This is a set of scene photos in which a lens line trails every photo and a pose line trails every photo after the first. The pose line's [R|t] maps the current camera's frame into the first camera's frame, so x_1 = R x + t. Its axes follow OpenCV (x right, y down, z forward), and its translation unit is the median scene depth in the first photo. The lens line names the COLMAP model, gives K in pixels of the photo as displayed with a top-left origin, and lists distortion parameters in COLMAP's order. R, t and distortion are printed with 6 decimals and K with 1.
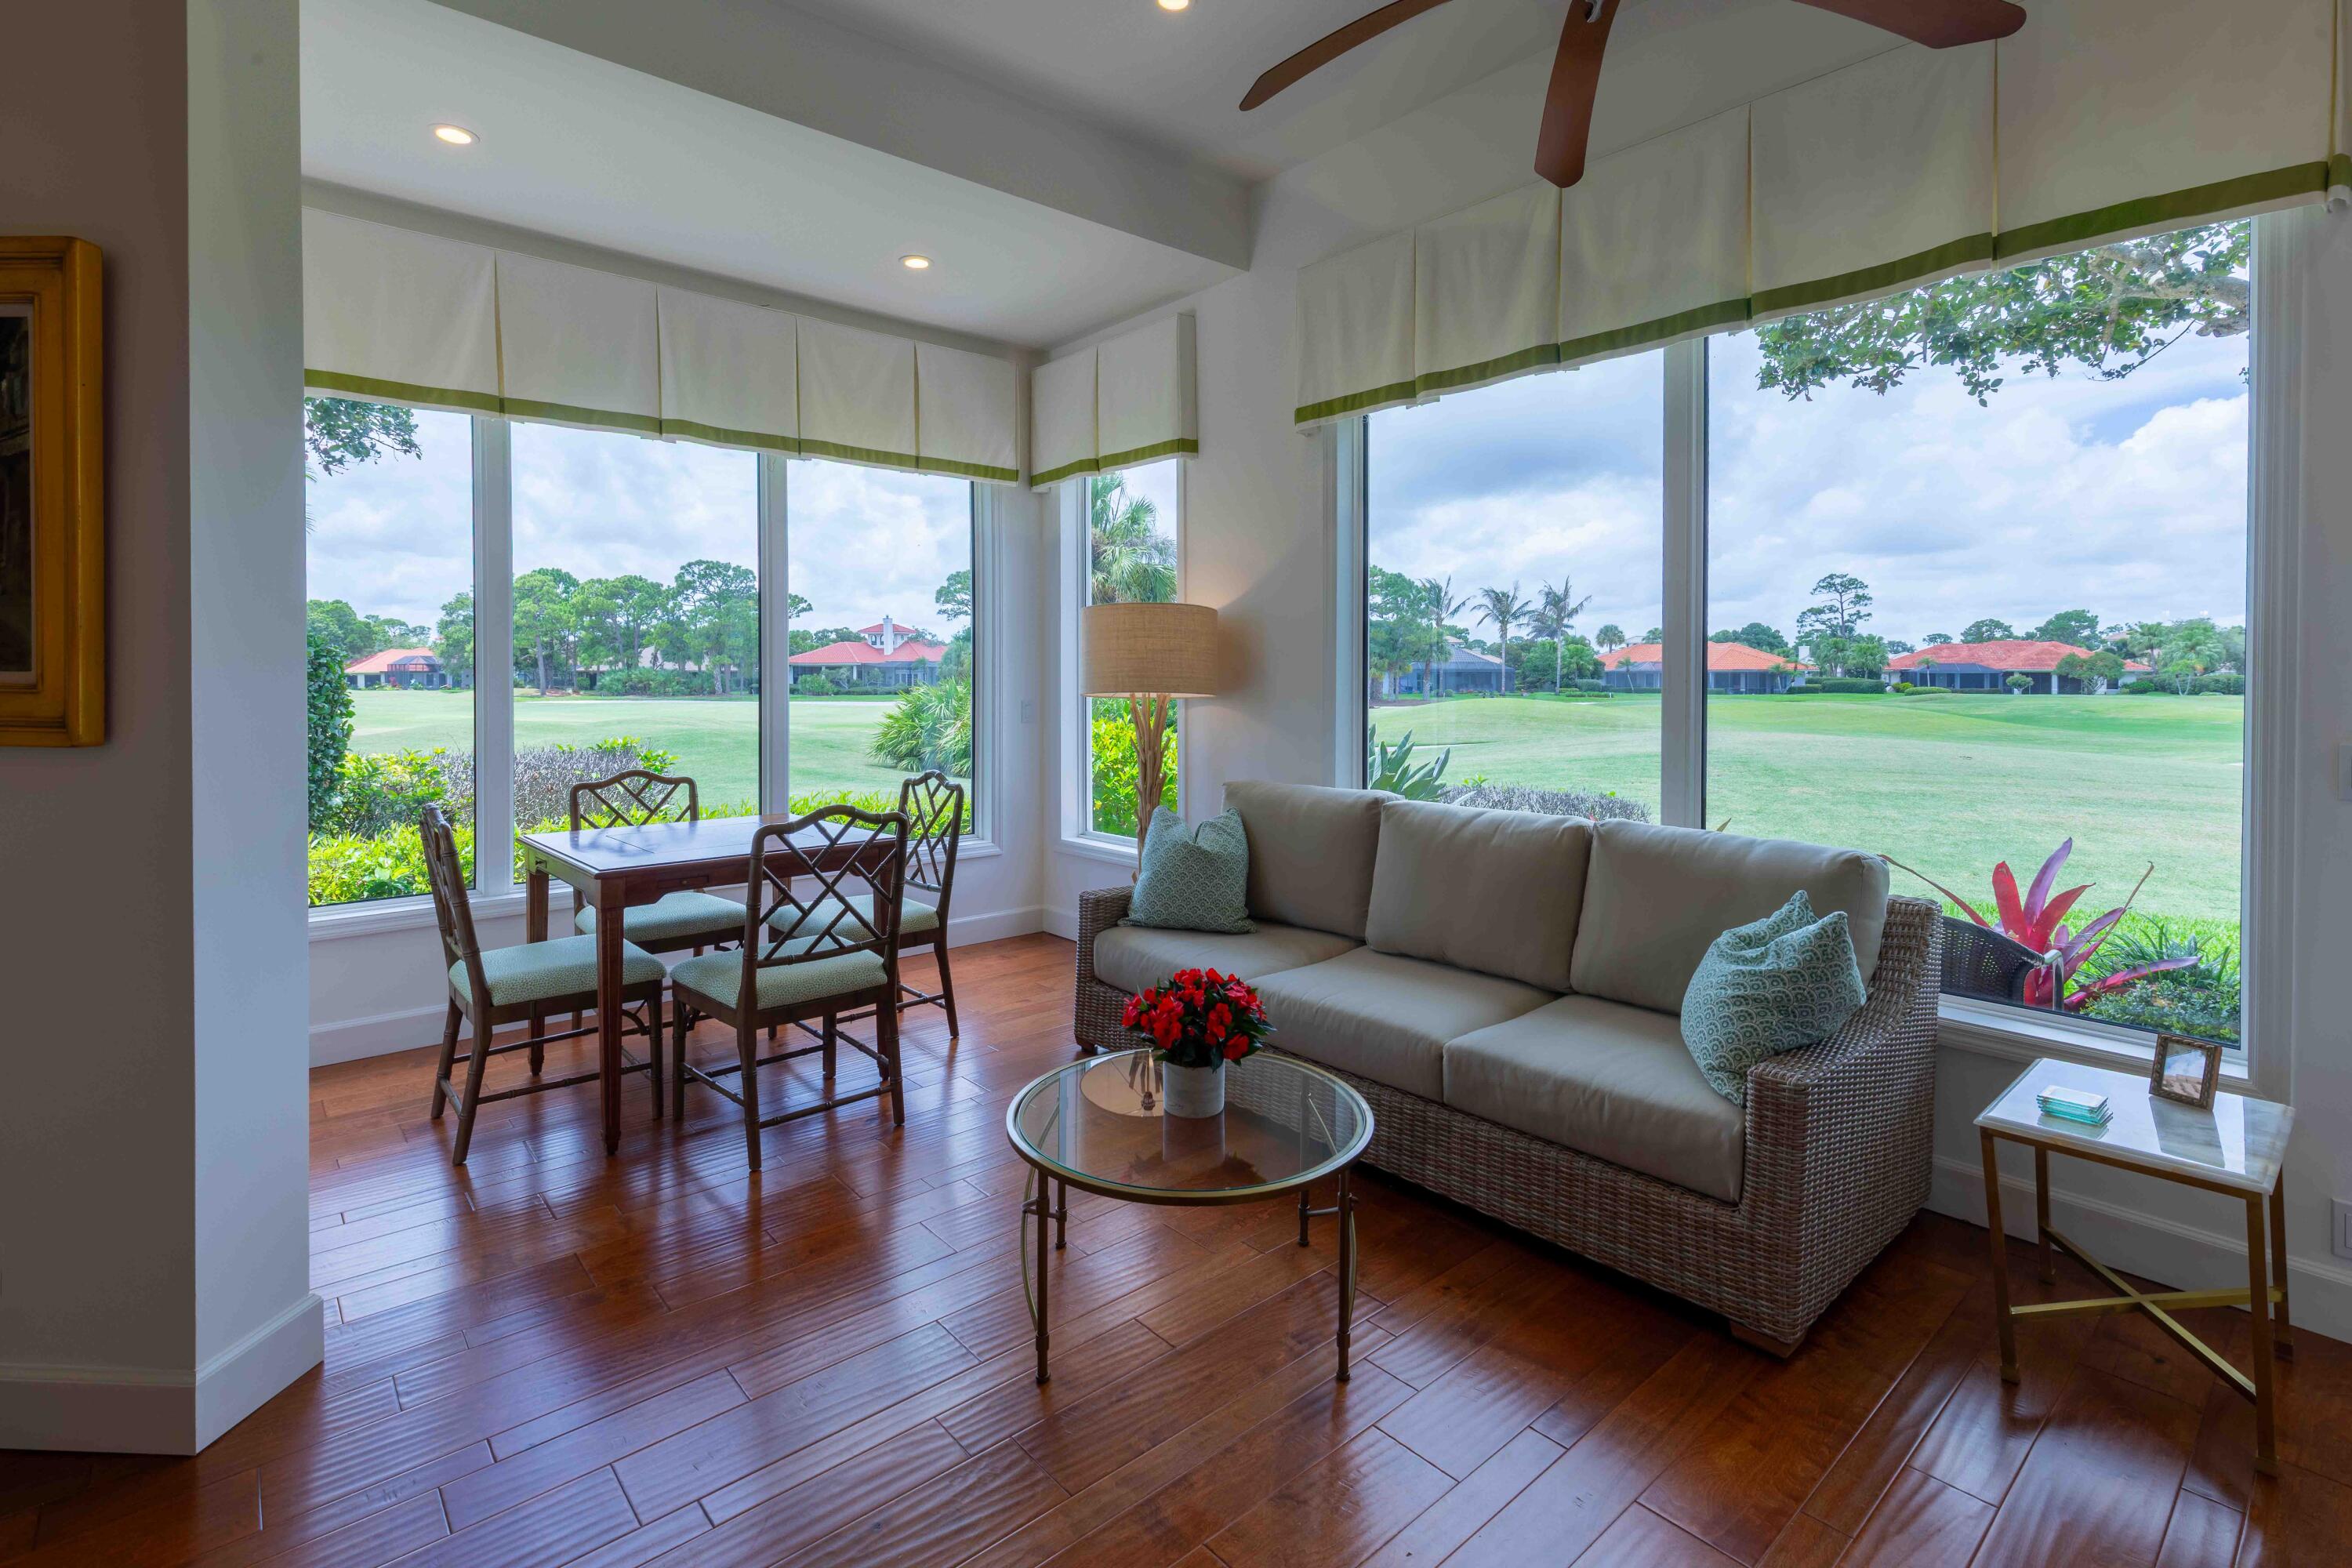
lens RADIAL K [[1084.2, 0, 1225.2], [0, 1084.2, 689.4], [0, 0, 1]] dist [0.003632, 0.002316]
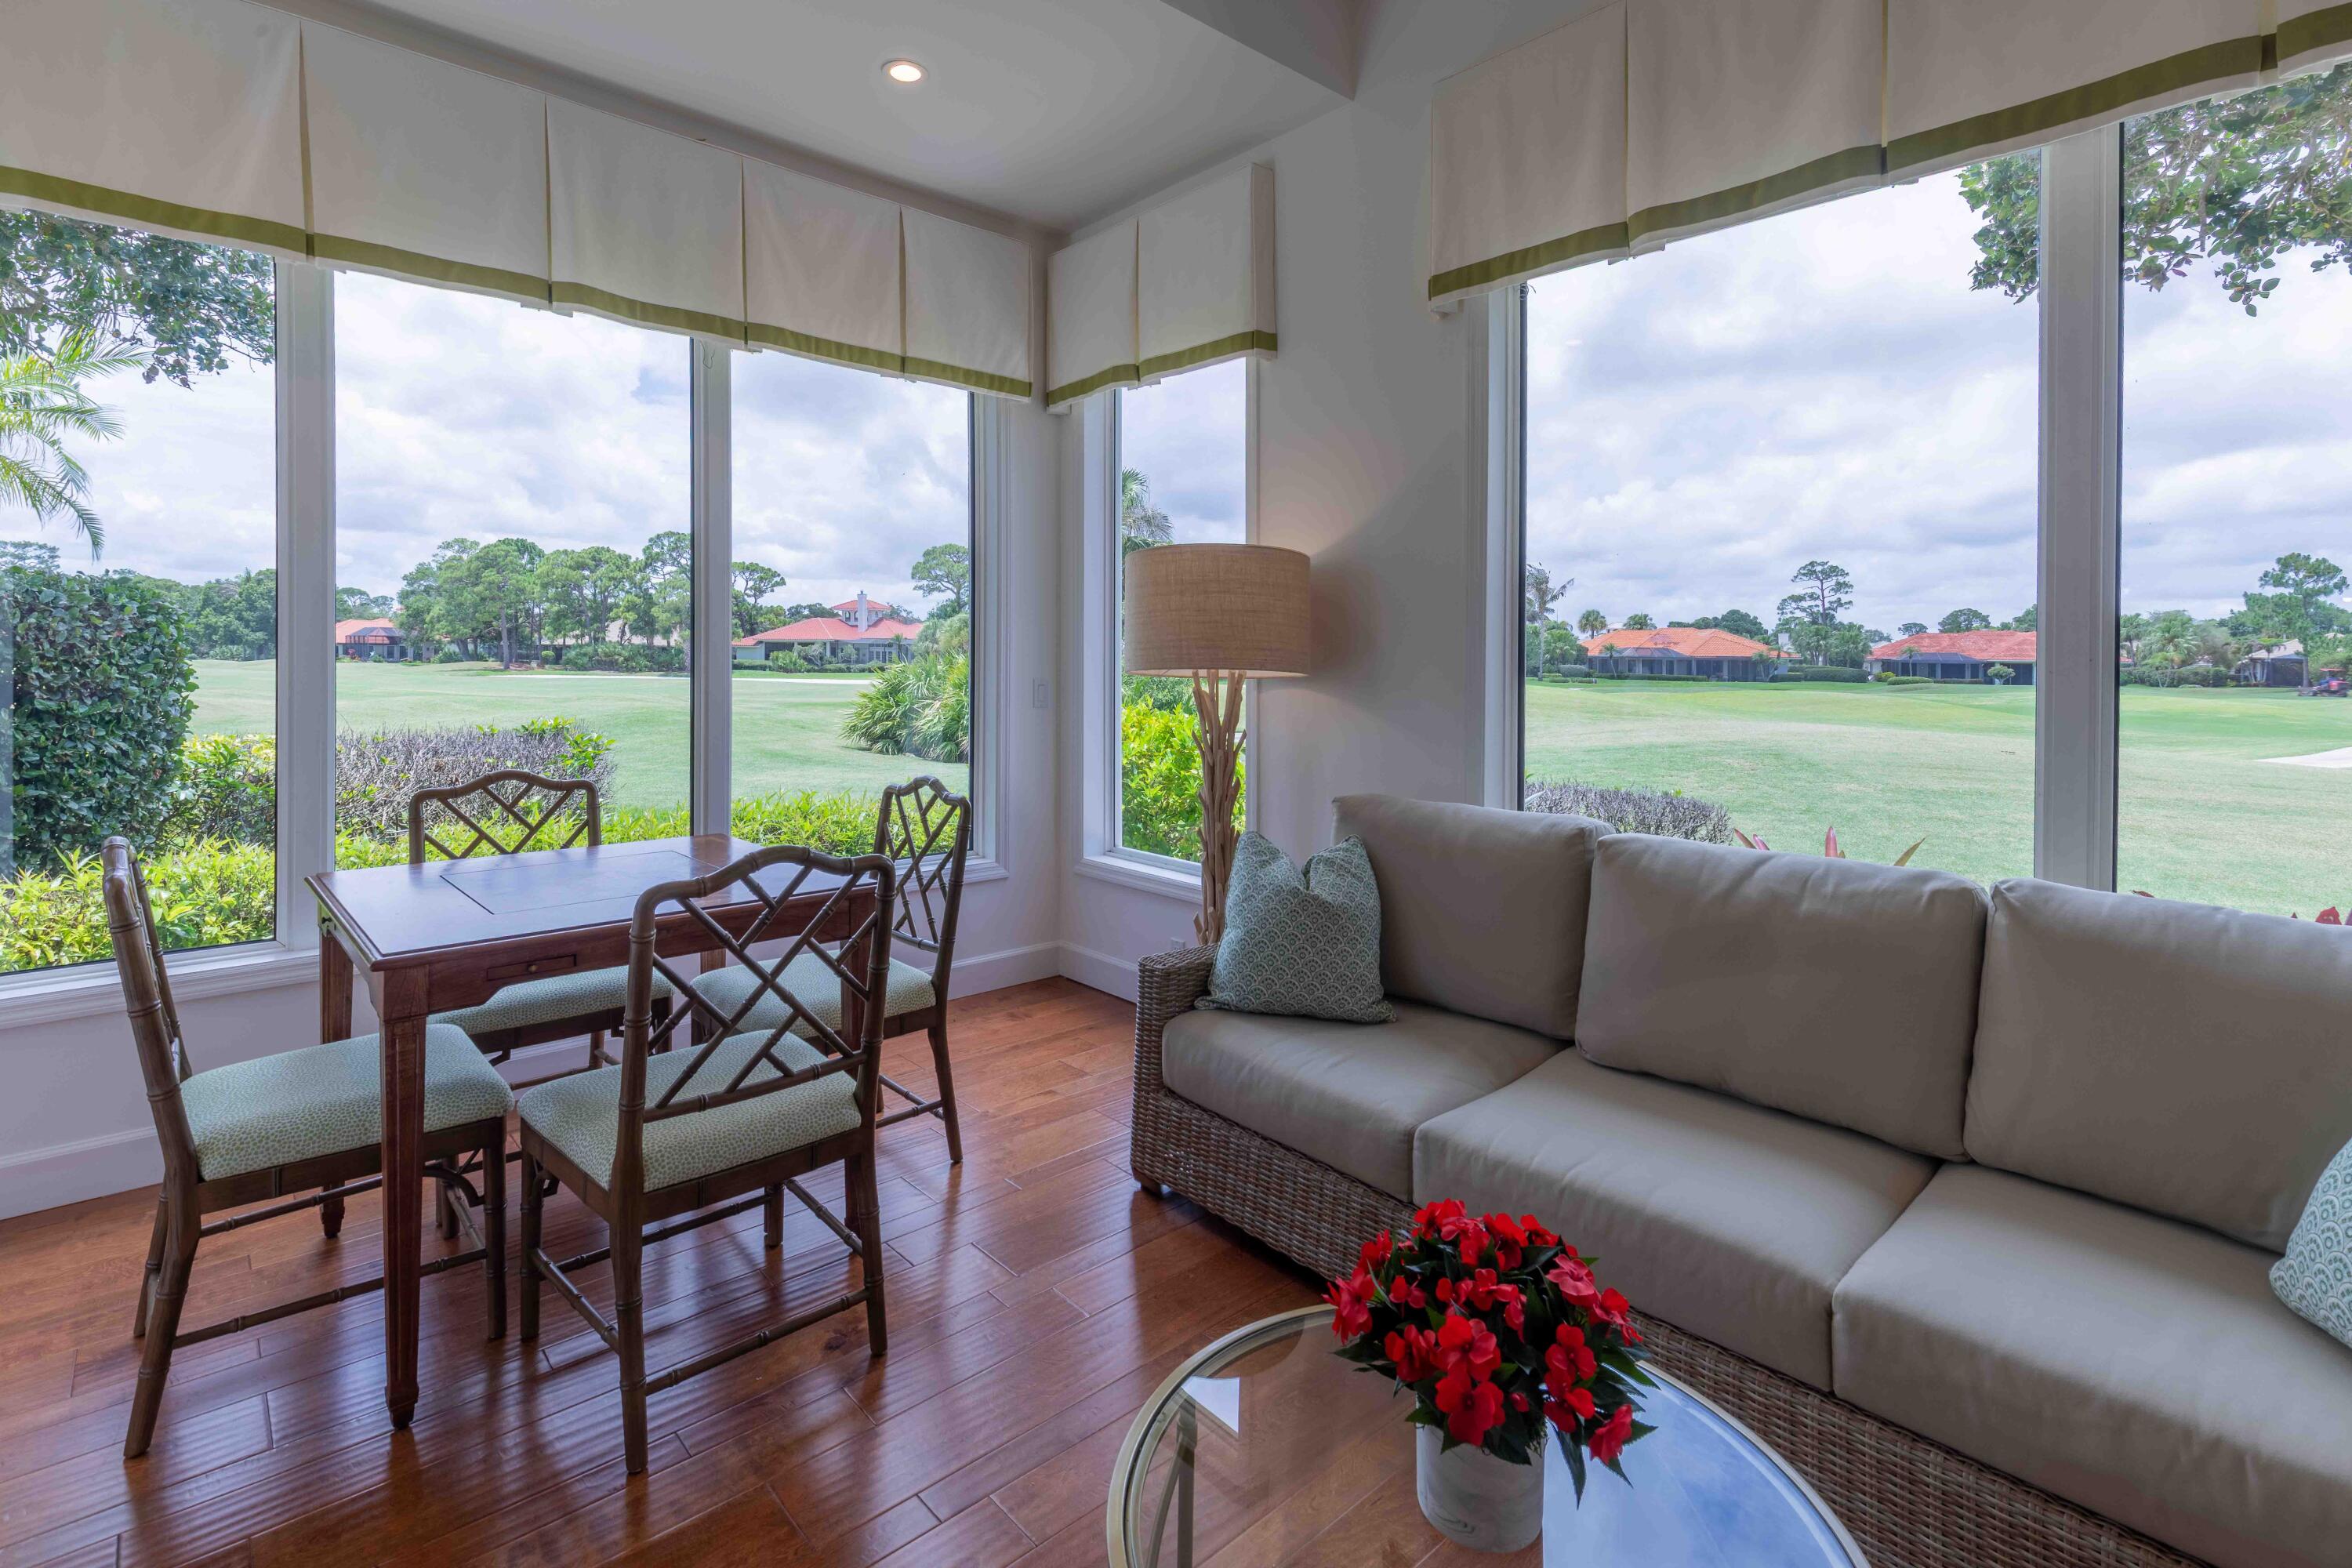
lens RADIAL K [[1084.2, 0, 1176.4], [0, 1084.2, 689.8], [0, 0, 1]] dist [0.003632, 0.002316]
pose [[0.999764, 0.010914, -0.018782, -0.085014], [-0.010594, 0.999799, 0.017025, 0.004039], [0.018964, -0.016822, 0.999679, 0.269264]]
